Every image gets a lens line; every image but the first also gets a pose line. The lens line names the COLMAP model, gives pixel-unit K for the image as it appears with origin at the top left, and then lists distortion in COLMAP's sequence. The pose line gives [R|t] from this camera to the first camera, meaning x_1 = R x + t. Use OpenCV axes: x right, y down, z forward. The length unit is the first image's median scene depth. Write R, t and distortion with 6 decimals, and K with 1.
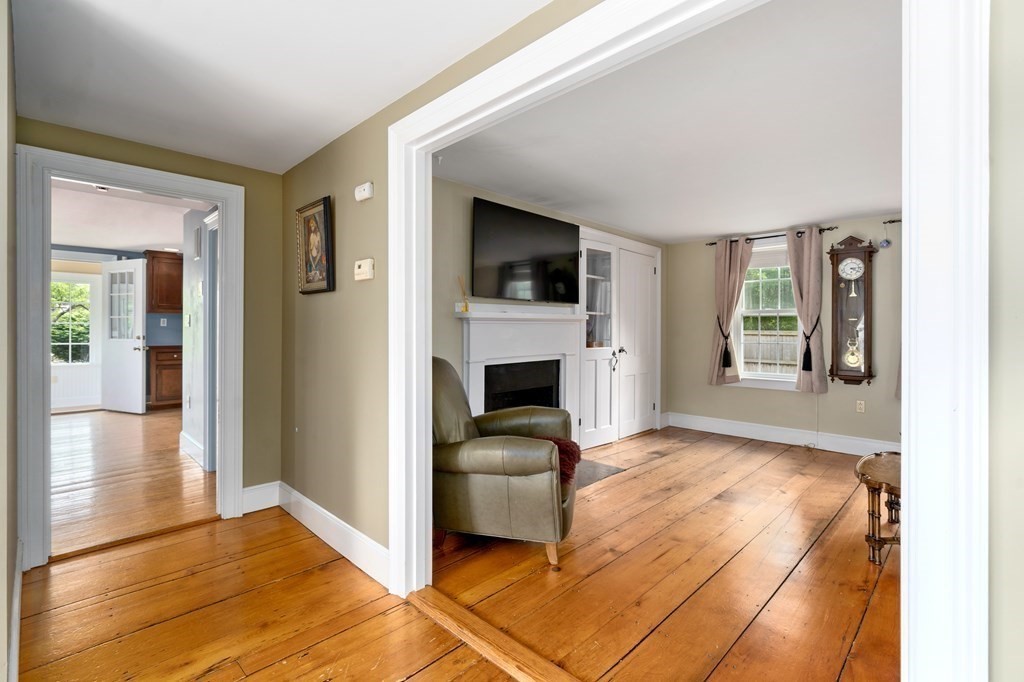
lens RADIAL K [[470.6, 0, 508.8], [0, 470.6, 336.2], [0, 0, 1]] dist [-0.000472, -0.000209]
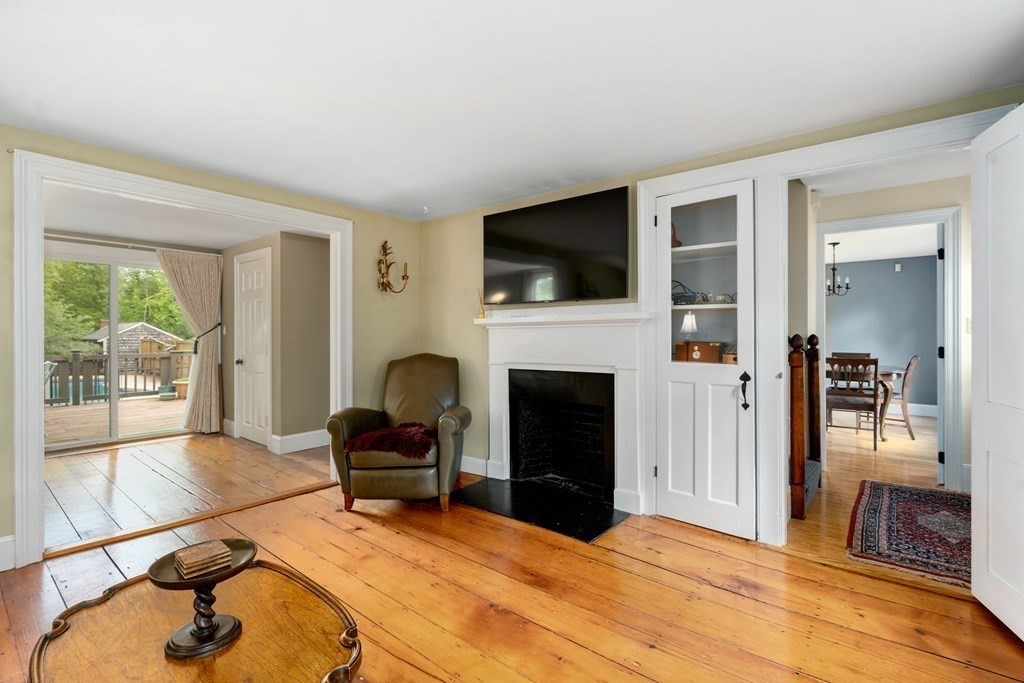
lens RADIAL K [[470.6, 0, 508.8], [0, 470.6, 336.7], [0, 0, 1]] dist [-0.000472, -0.000209]
pose [[0.081072, 0.000144, -0.996708, 0.782350], [-0.009105, 0.999958, -0.000596, -0.007134], [0.996667, 0.009123, 0.081070, 0.715134]]
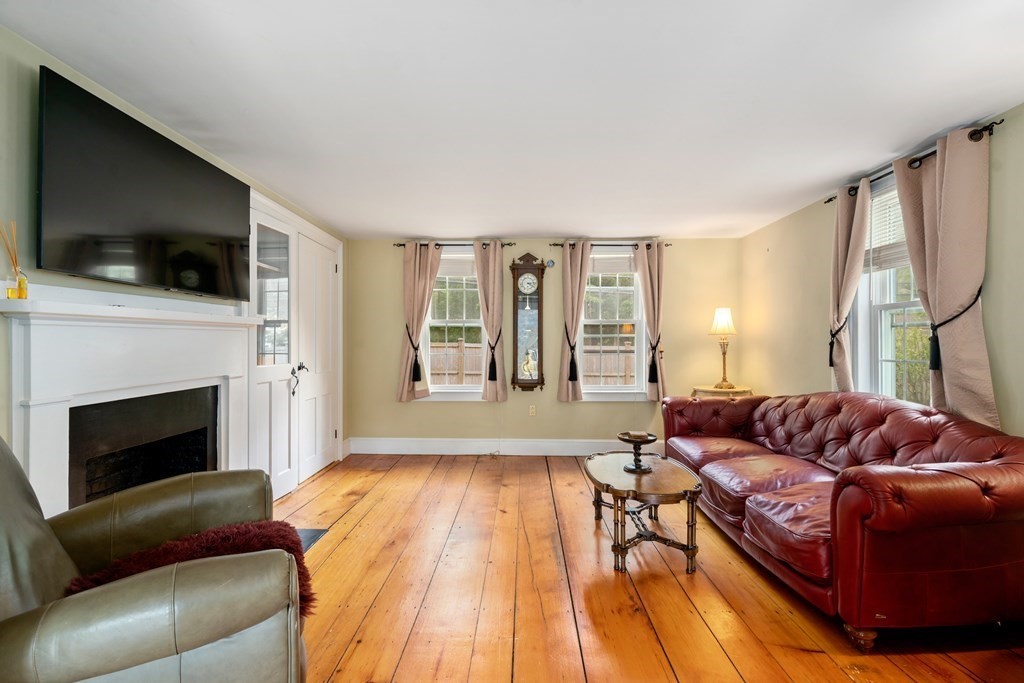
lens RADIAL K [[474.2, 0, 511.3], [0, 474.2, 346.3], [0, 0, 1]] dist [0.000744, 0.000733]
pose [[0.725576, -0.006901, 0.688108, -0.044347], [0.009956, 0.999950, -0.000469, 0.000231], [-0.688071, 0.007191, 0.725608, 0.227585]]
